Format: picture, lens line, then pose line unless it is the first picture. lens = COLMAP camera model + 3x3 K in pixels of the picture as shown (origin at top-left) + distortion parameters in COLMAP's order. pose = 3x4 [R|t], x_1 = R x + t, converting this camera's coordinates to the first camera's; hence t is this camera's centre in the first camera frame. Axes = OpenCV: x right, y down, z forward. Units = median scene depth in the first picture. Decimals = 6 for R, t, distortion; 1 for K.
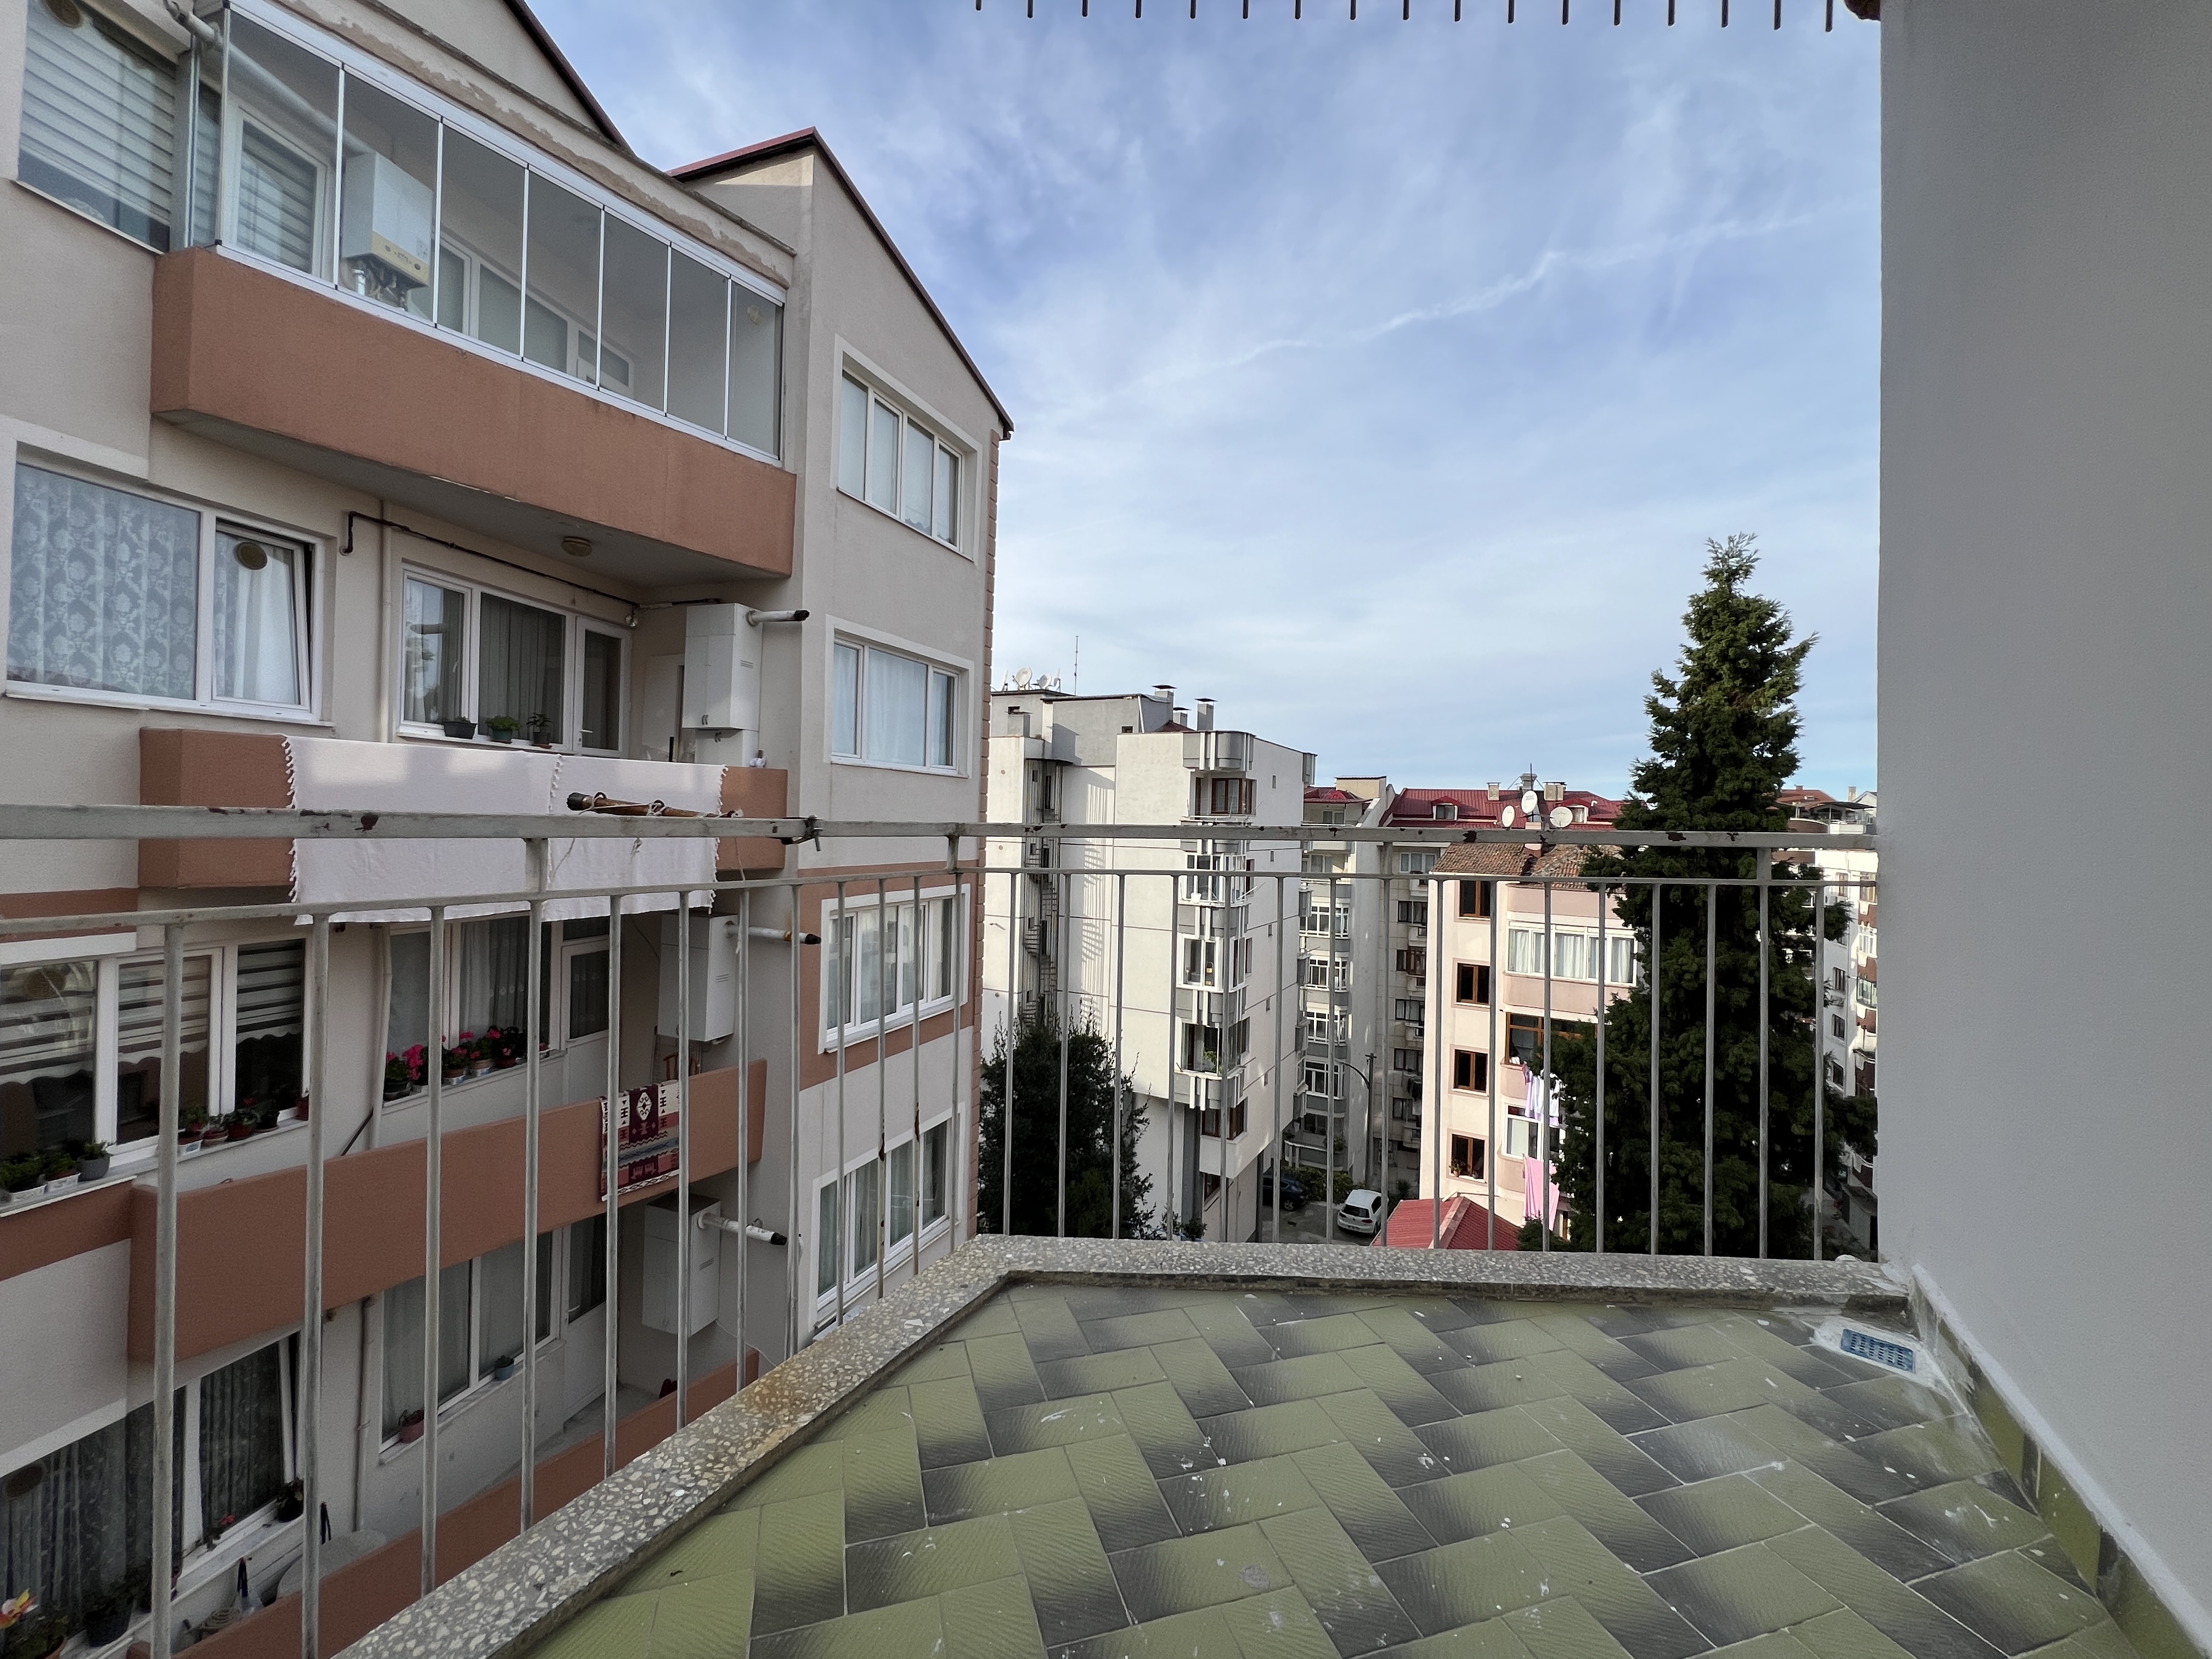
lens RADIAL K [[886.8, 0, 1102.6], [0, 886.8, 826.8], [0, 0, 1]] dist [-0.001358, -0.000056]
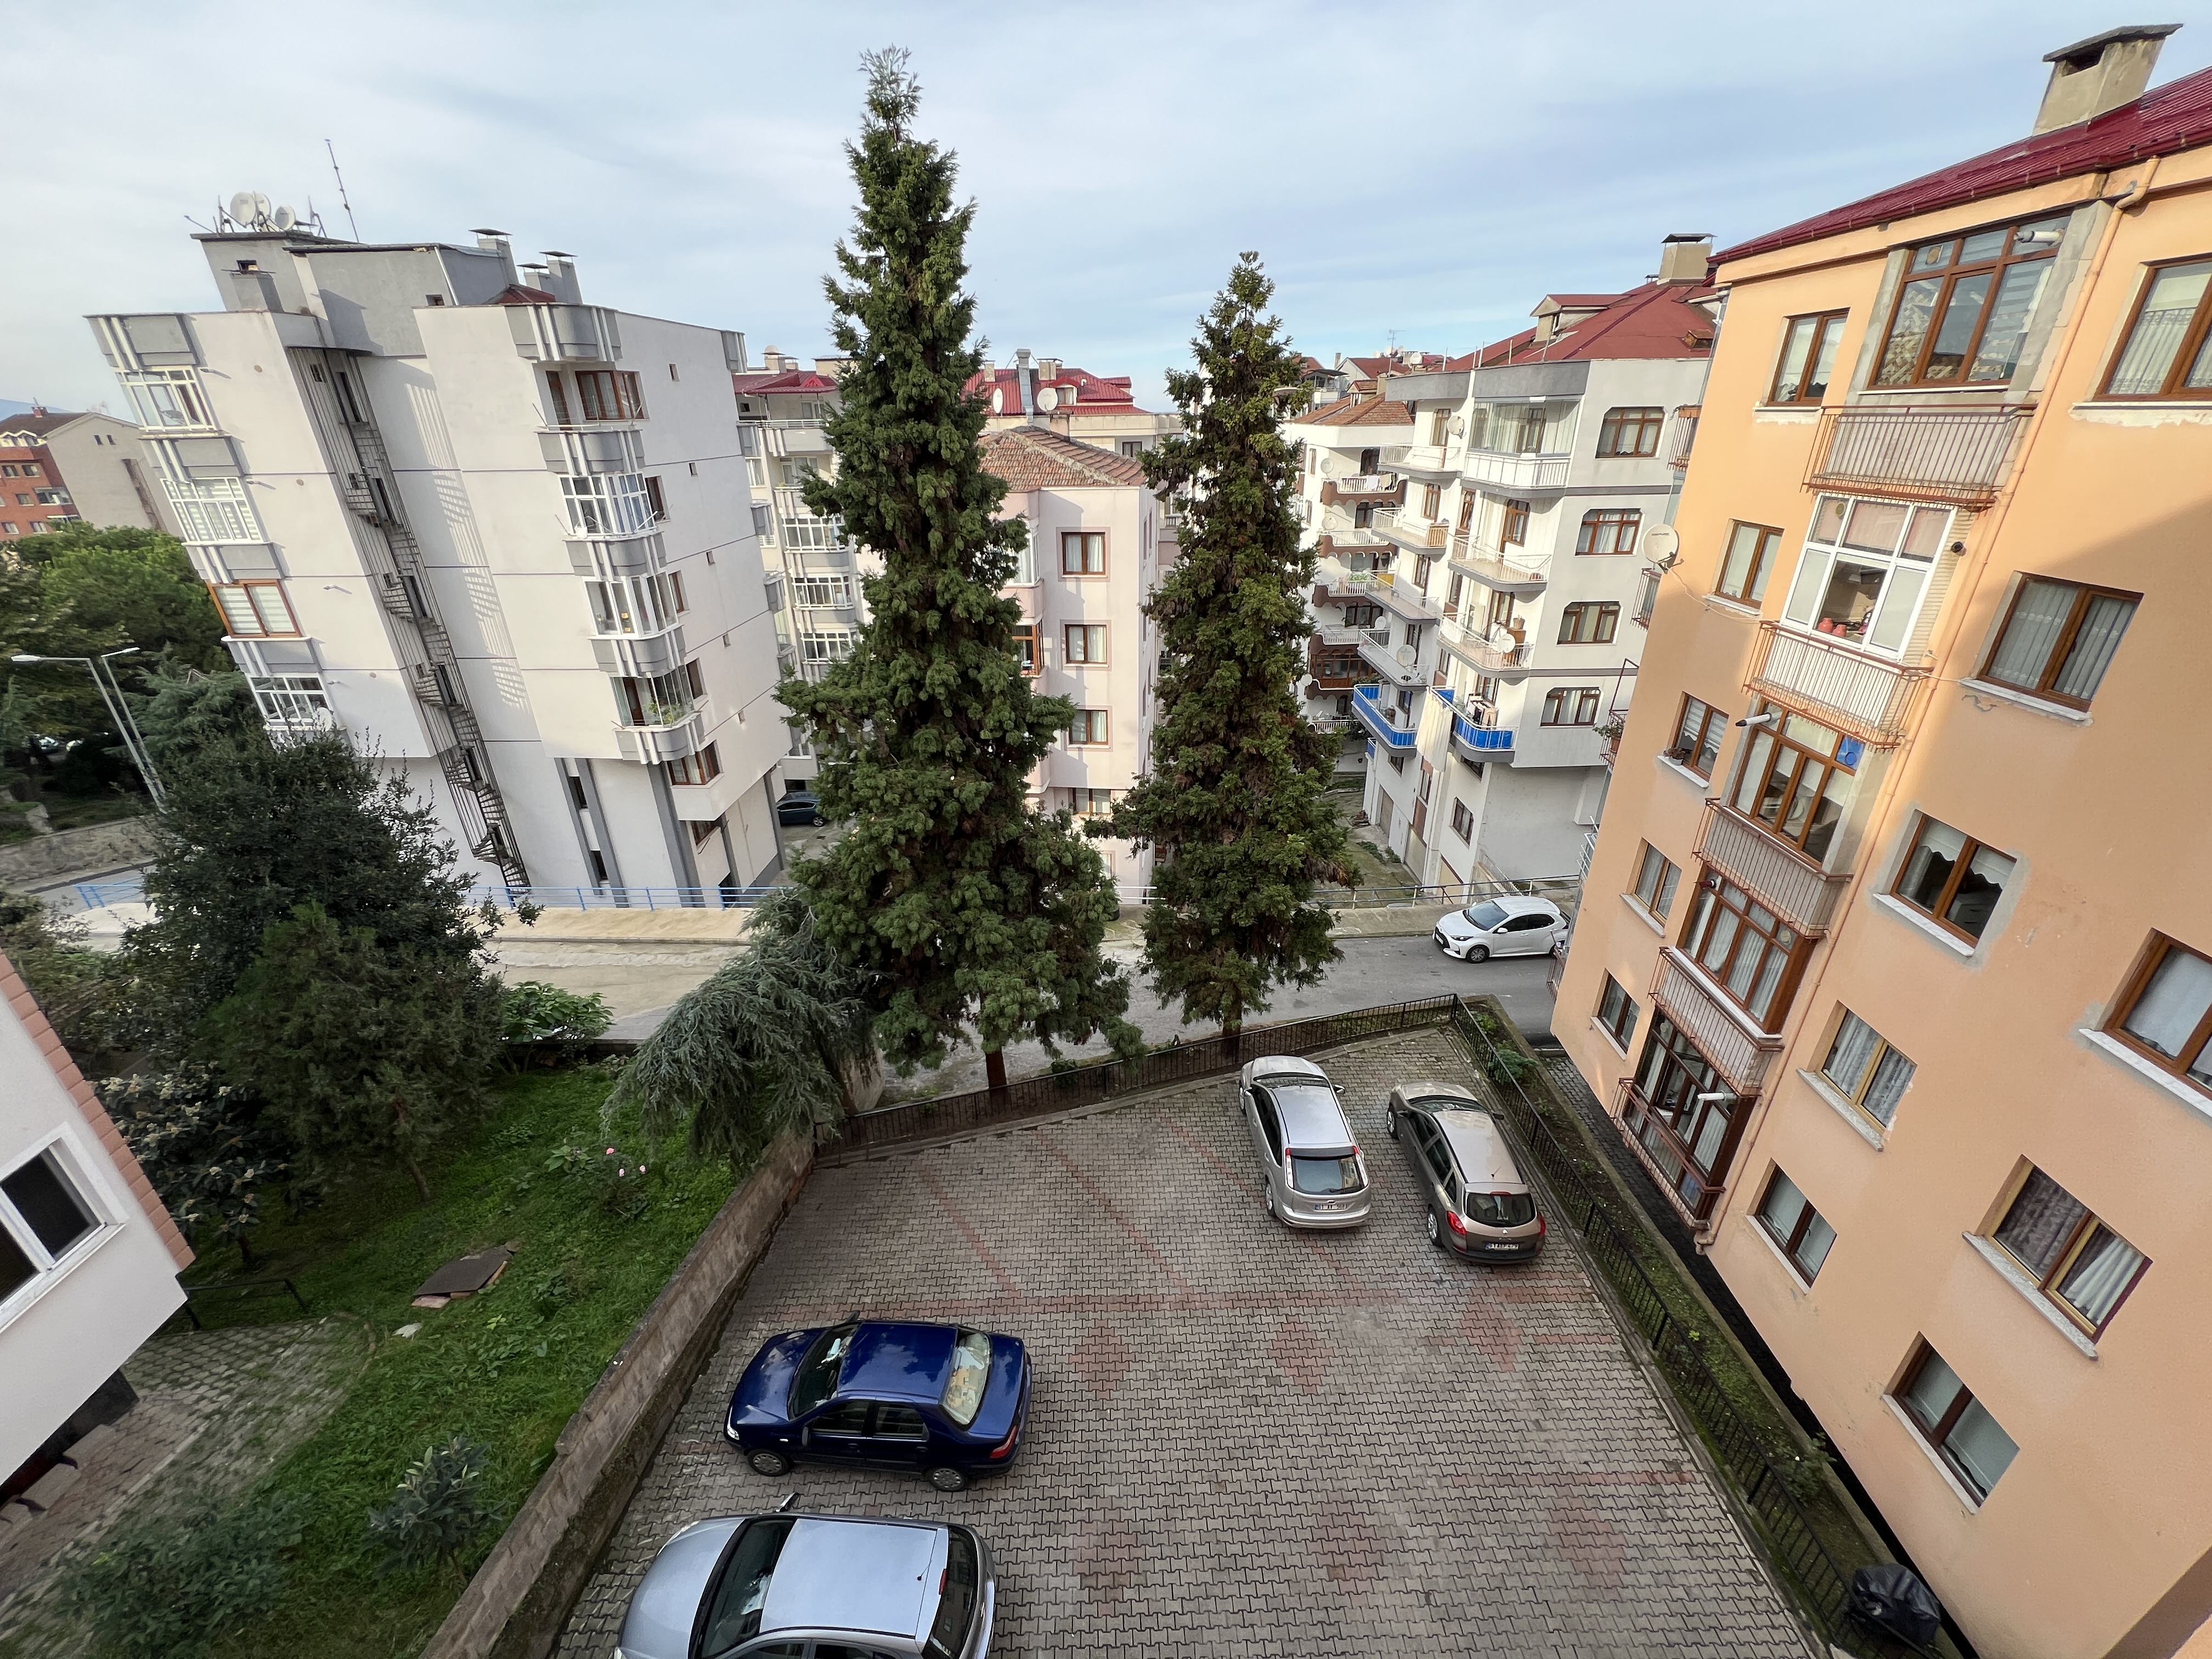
lens RADIAL K [[884.1, 0, 1101.9], [0, 884.1, 826.3], [0, 0, 1]] dist [-0.001914, -0.000100]
pose [[0.905706, -0.216452, 0.364480, 0.185602], [0.040755, 0.900291, 0.433377, -0.011815], [-0.421943, -0.377658, 0.824220, -0.010275]]
